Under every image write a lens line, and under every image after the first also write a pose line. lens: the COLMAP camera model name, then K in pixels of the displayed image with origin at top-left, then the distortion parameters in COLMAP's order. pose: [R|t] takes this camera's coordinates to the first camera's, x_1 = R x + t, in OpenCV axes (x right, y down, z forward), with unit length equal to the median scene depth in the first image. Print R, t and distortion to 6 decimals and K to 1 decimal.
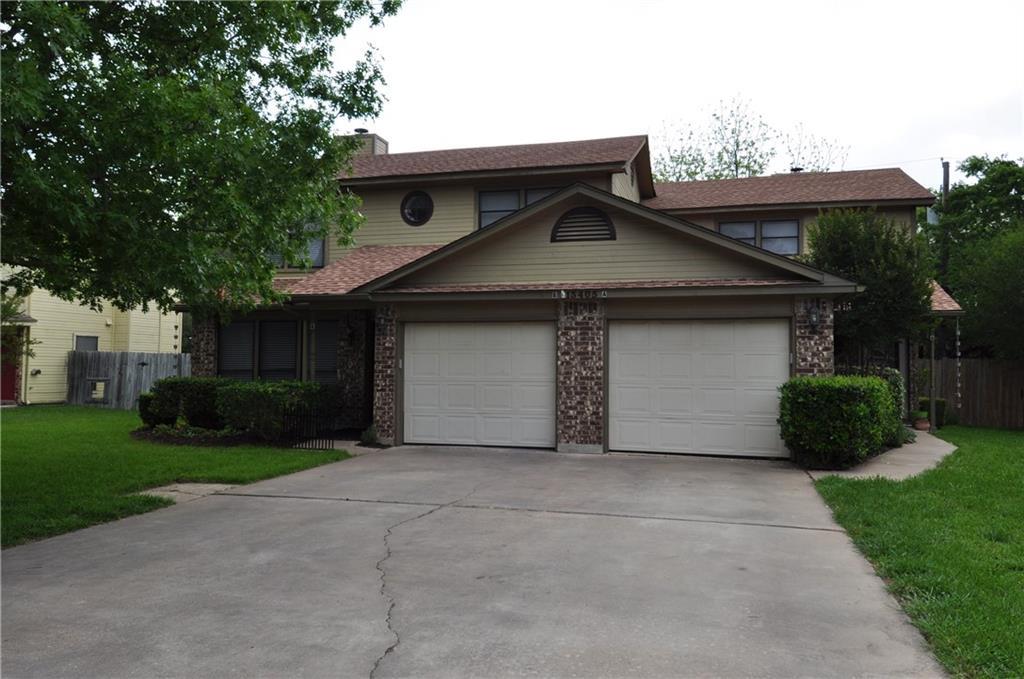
lens RADIAL K [[772.4, 0, 513.5], [0, 772.4, 340.1], [0, 0, 1]] dist [0.040183, -0.003572]
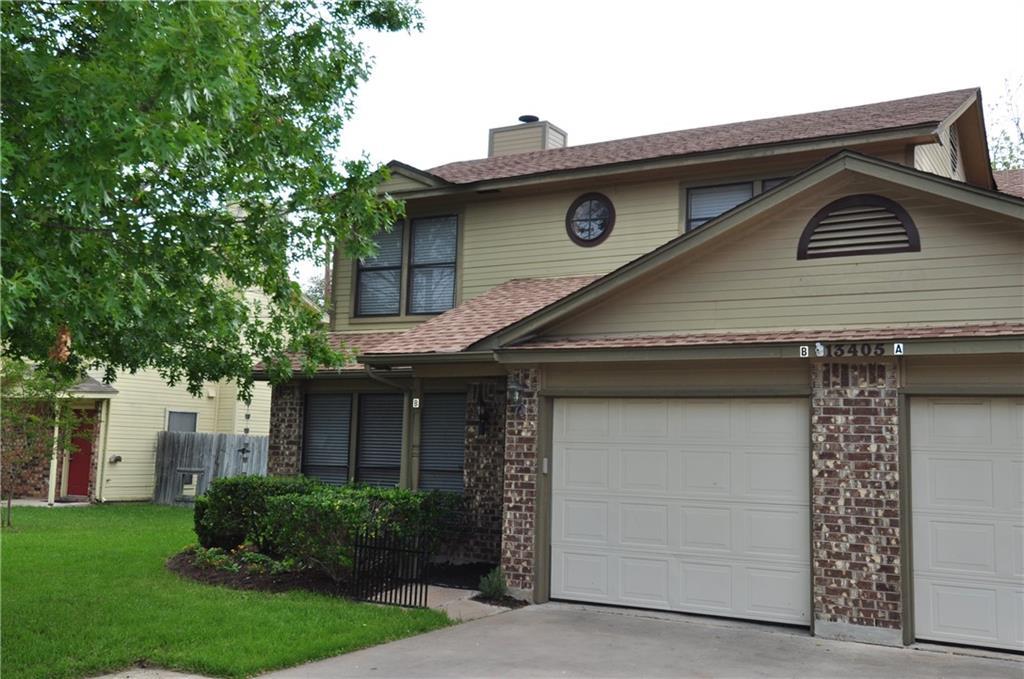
lens RADIAL K [[1026.1, 0, 512.8], [0, 1026.1, 337.7], [0, 0, 1]] dist [0.040022, 0.000000]
pose [[0.967053, -0.008966, -0.254415, 0.035682], [-0.010819, 0.997029, -0.076260, -0.008063], [0.254343, 0.076500, 0.964084, 0.206461]]
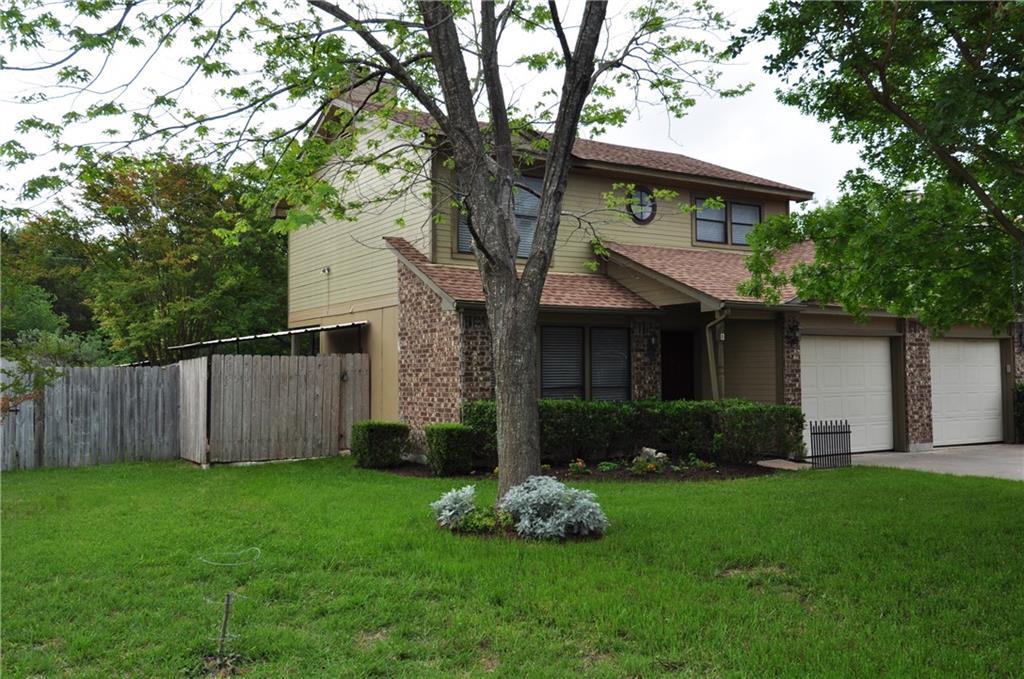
lens RADIAL K [[882.3, 0, 510.9], [0, 882.3, 339.9], [0, 0, 1]] dist [0.008648, 0.001869]
pose [[0.679873, 0.015816, 0.733159, -1.214269], [-0.011458, 0.999874, -0.010944, 0.000045], [-0.733240, -0.000959, 0.679969, 0.507614]]
